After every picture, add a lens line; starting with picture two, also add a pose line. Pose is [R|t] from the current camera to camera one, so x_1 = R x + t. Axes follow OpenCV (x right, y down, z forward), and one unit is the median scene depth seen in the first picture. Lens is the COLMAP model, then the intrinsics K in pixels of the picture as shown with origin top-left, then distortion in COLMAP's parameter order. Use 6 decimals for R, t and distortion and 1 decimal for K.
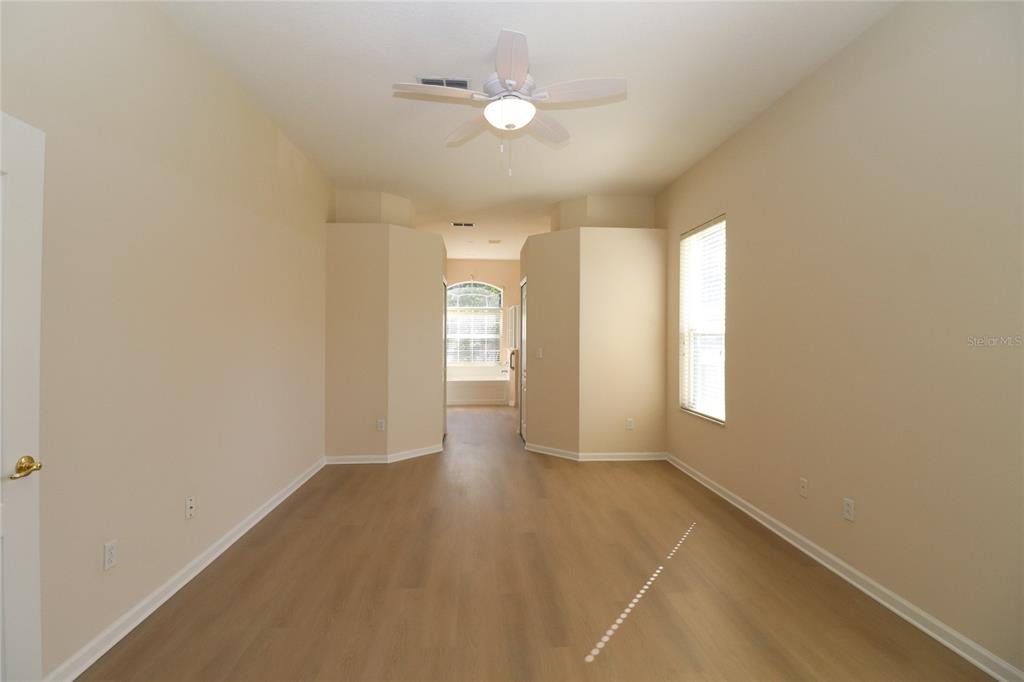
lens RADIAL K [[479.4, 0, 506.9], [0, 479.4, 334.2], [0, 0, 1]] dist [0.005596, -0.016634]
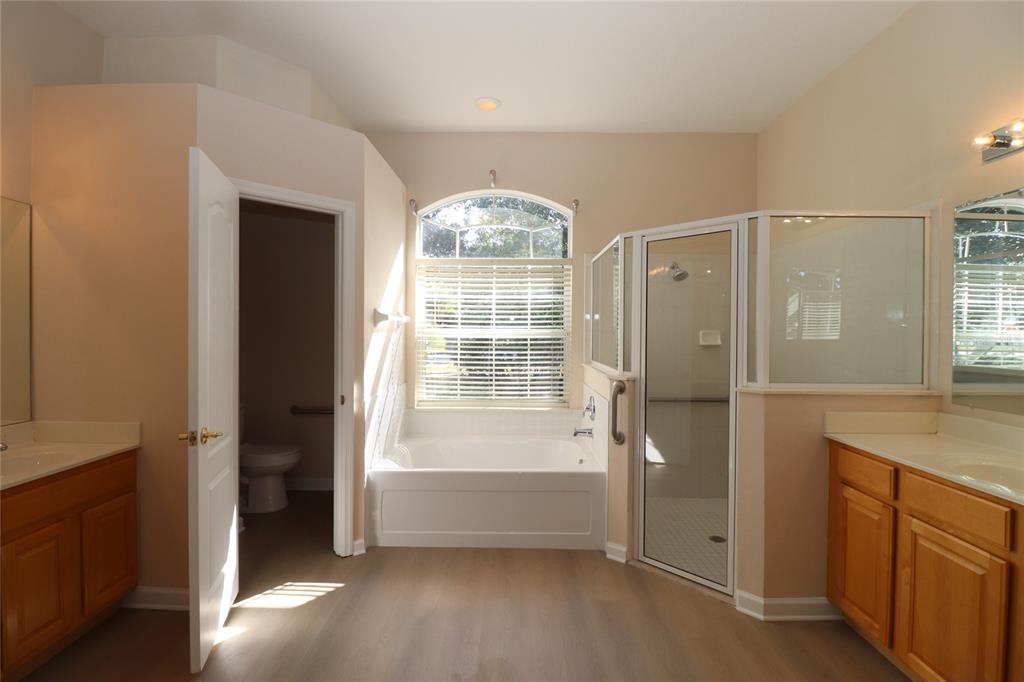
lens RADIAL K [[485.0, 0, 505.0], [0, 485.0, 334.9], [0, 0, 1]] dist [0.011486, -0.018319]
pose [[0.997133, 0.004868, -0.075510, -0.065138], [-0.003883, 0.999905, 0.013190, 0.002961], [0.075567, -0.012859, 0.997058, 1.207409]]
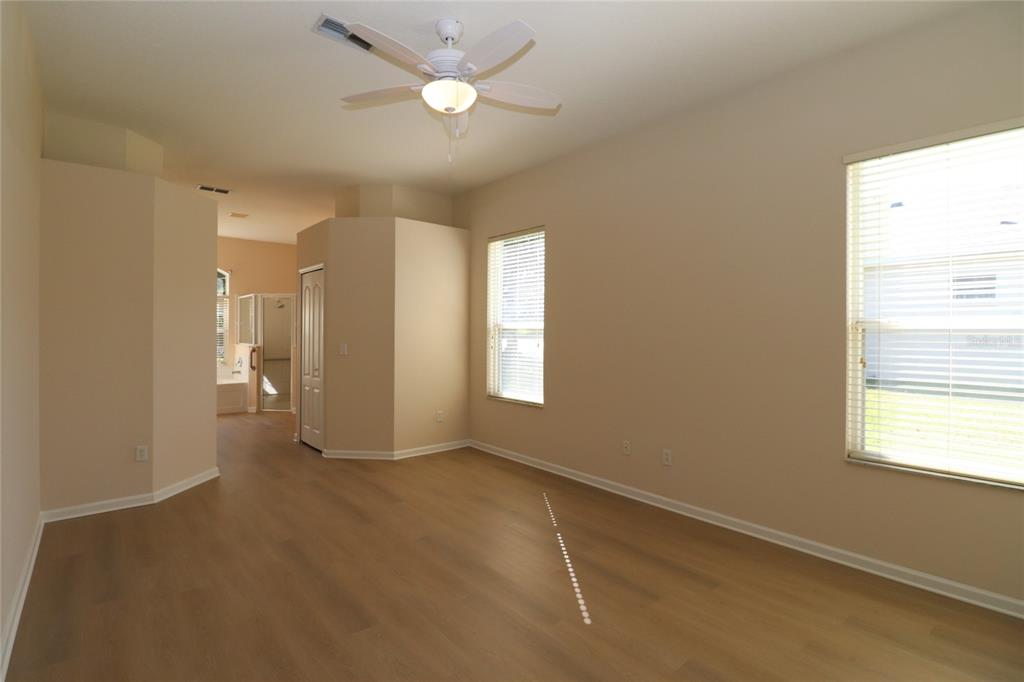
lens RADIAL K [[485.0, 0, 505.0], [0, 485.0, 334.9], [0, 0, 1]] dist [0.011486, -0.018319]
pose [[0.801543, -0.003457, 0.597927, -0.252857], [-0.004775, 0.999914, 0.012183, -0.000150], [-0.597918, -0.012620, 0.801458, 0.084616]]
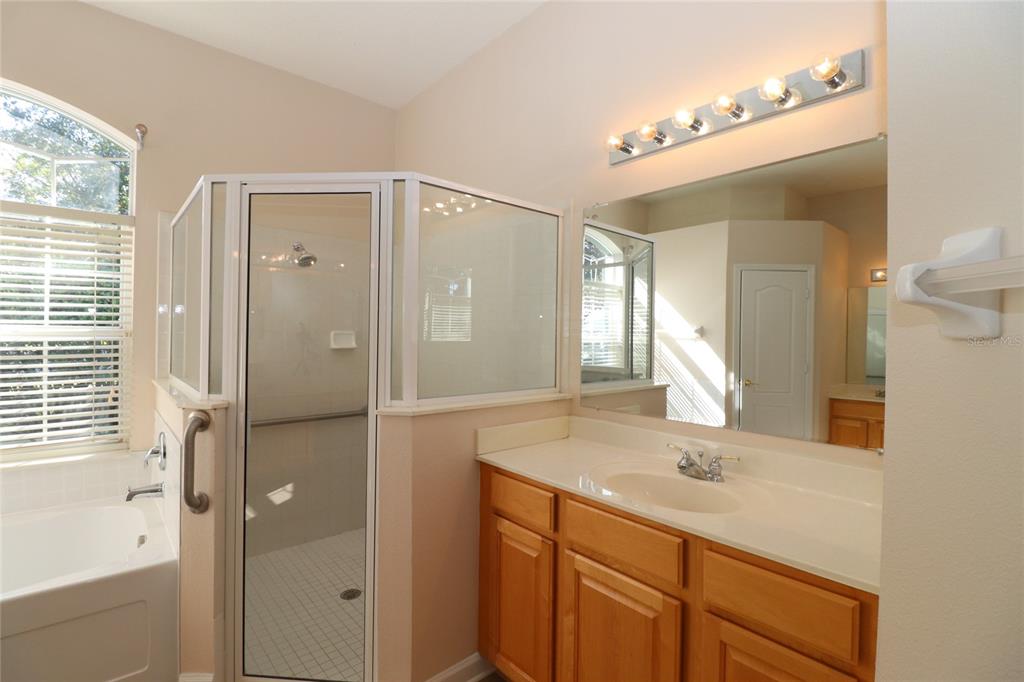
lens RADIAL K [[479.4, 0, 506.9], [0, 479.4, 334.2], [0, 0, 1]] dist [0.005596, -0.016634]
pose [[0.795421, 0.009958, 0.605975, -0.010724], [-0.014829, 0.999885, 0.003034, 0.004187], [-0.605875, -0.011399, 0.795478, 1.365880]]
